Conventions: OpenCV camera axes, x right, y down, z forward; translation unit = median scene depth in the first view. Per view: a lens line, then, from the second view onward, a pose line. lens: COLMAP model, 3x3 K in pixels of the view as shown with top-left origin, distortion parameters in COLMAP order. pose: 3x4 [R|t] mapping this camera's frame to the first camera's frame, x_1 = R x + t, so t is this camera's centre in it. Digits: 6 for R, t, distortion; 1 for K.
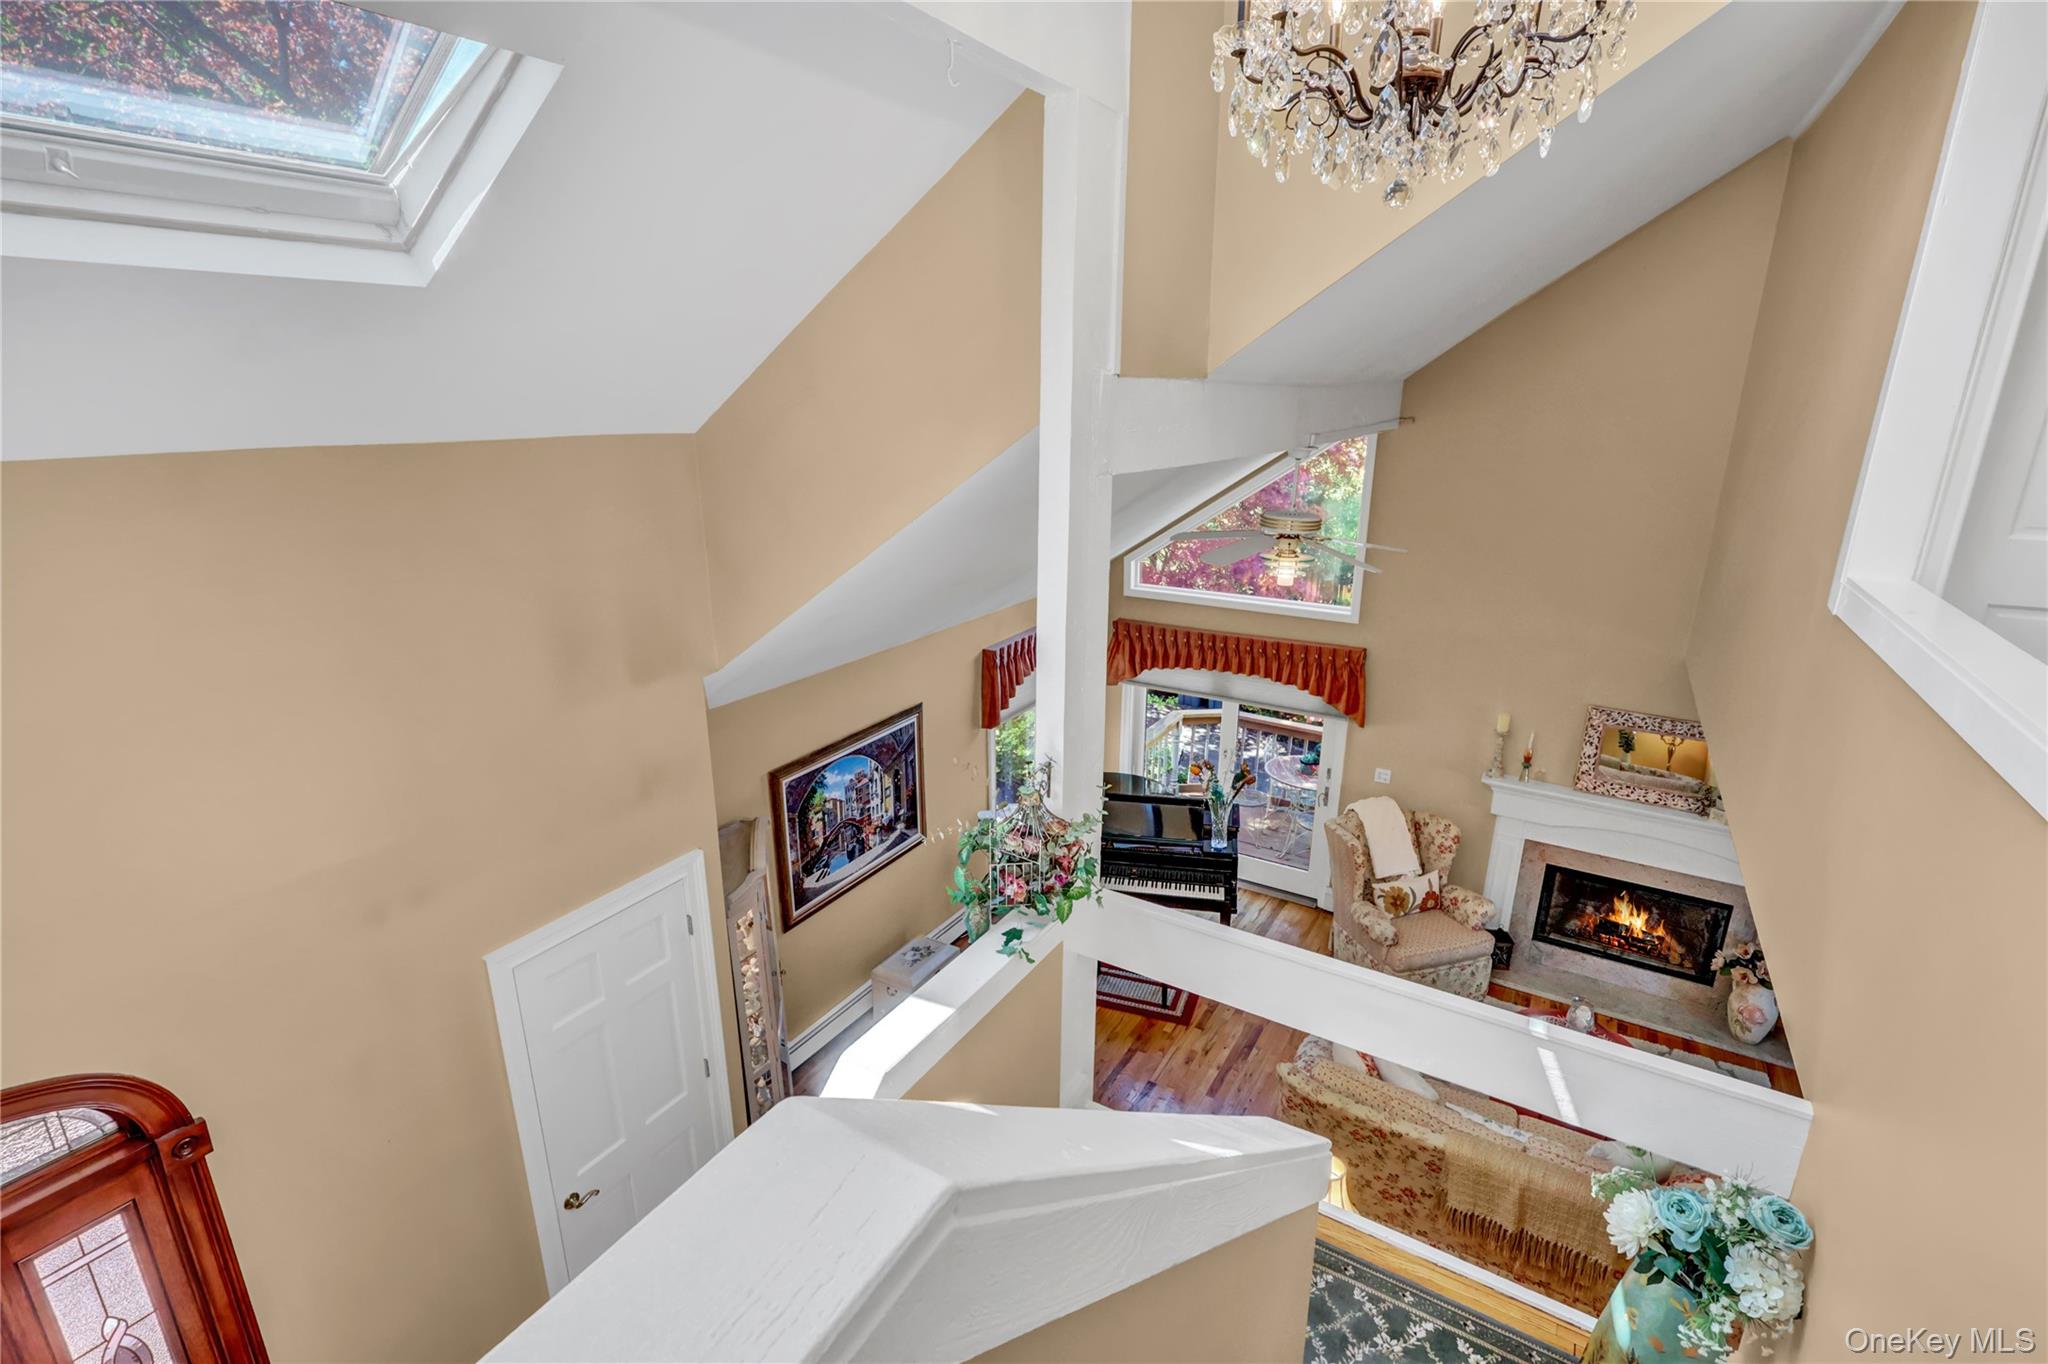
lens RADIAL K [[947.3, 0, 1024.1], [0, 947.3, 674.2], [0, 0, 1]] dist [0.001386, 0.000015]
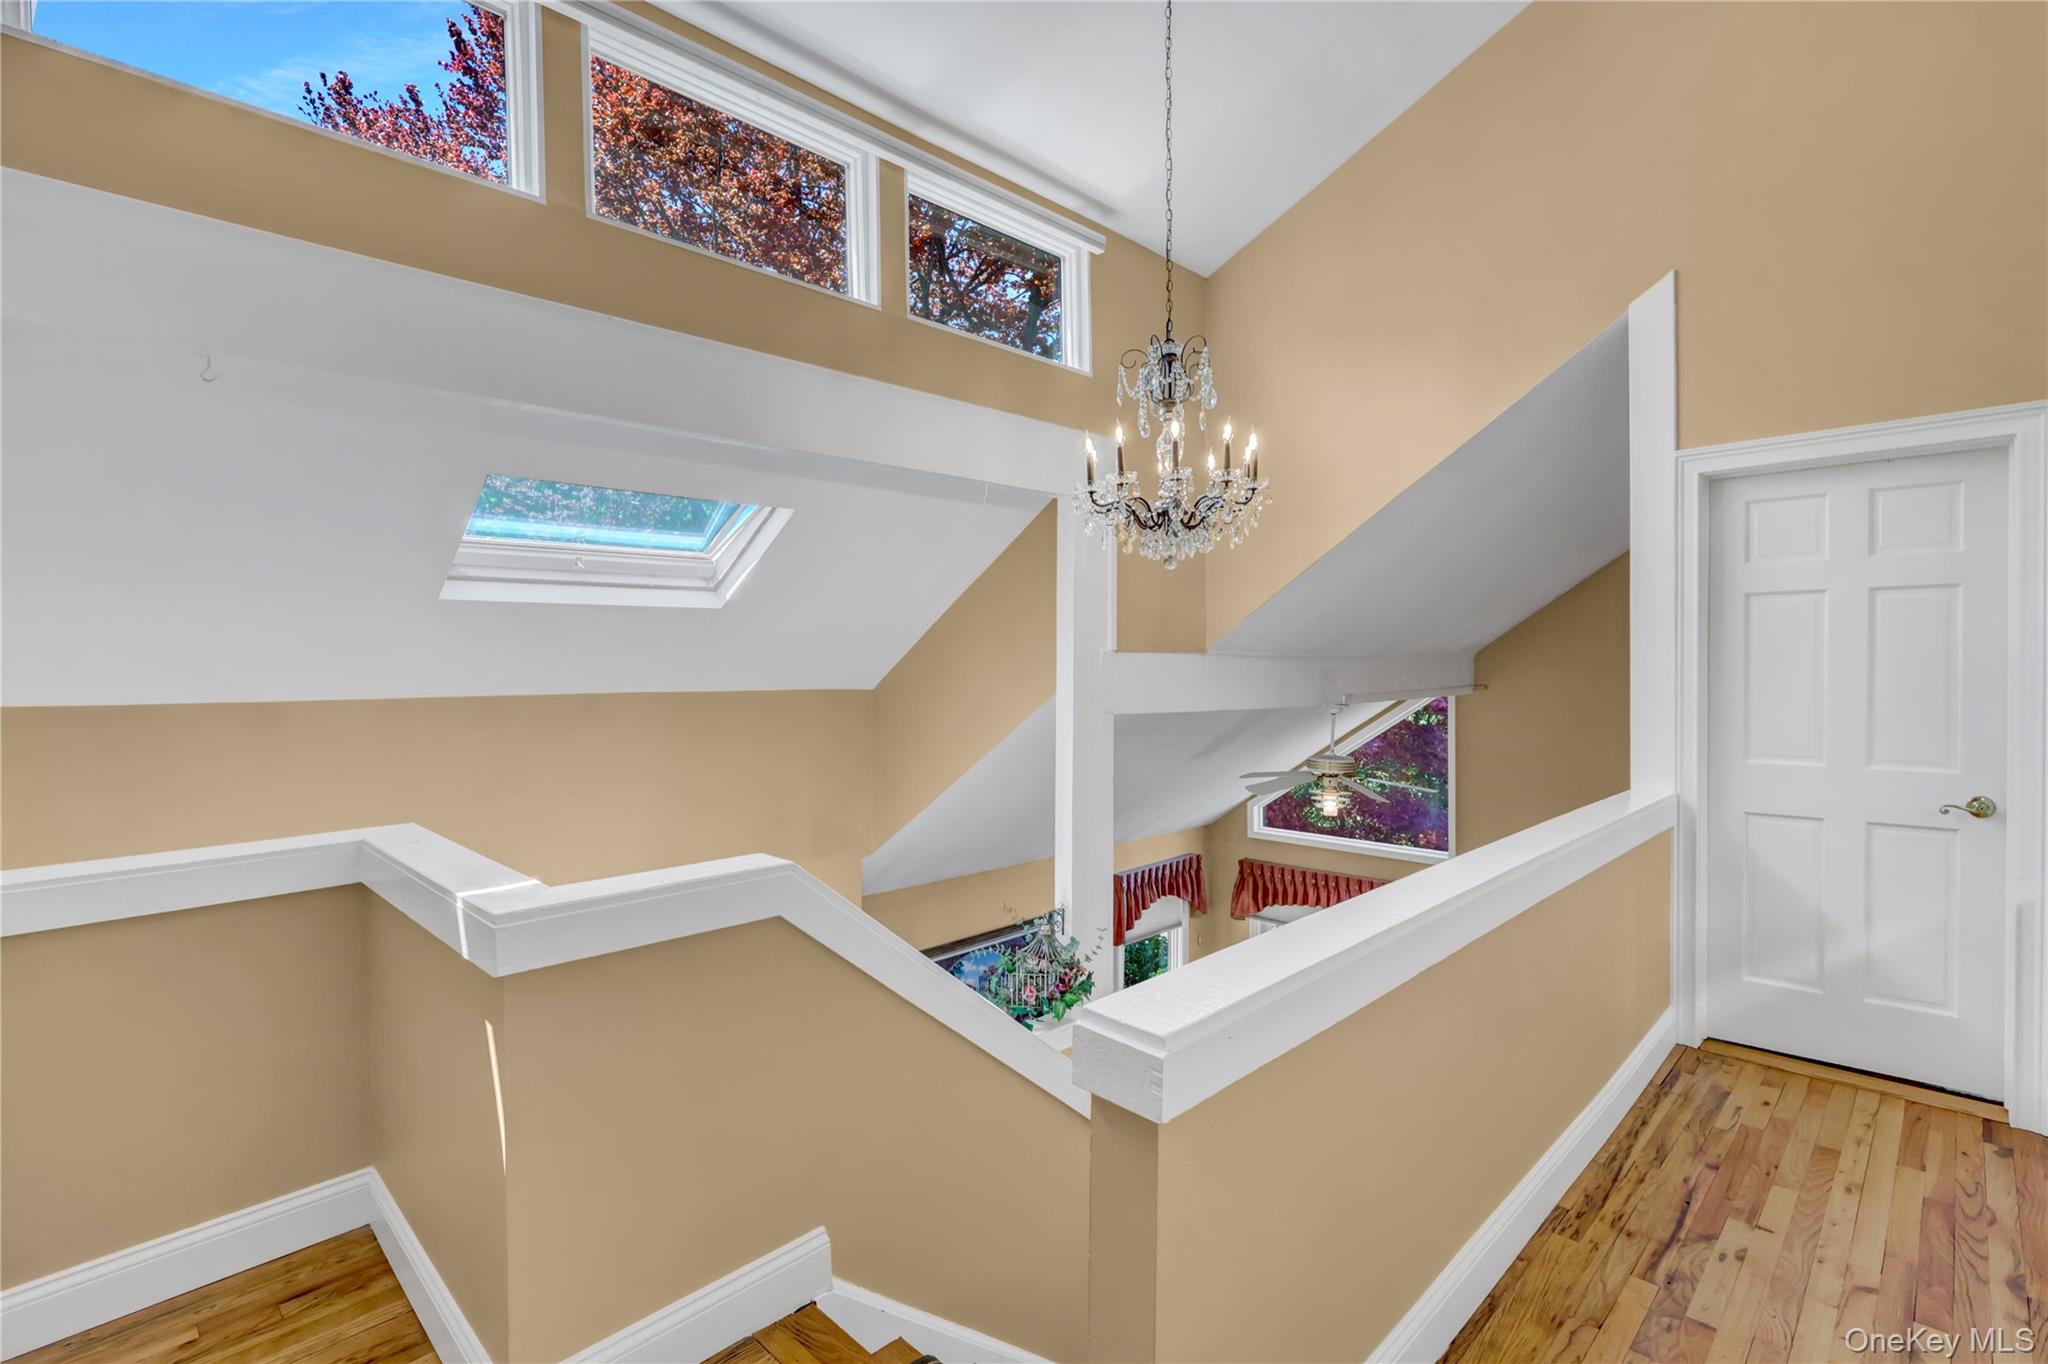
lens RADIAL K [[947.3, 0, 1024.1], [0, 947.3, 674.2], [0, 0, 1]] dist [0.001386, 0.000015]
pose [[0.971149, -0.000665, -0.238474, 0.187501], [-0.065943, 0.960255, -0.271222, 0.087364], [0.229176, 0.279123, 0.932507, -0.270517]]
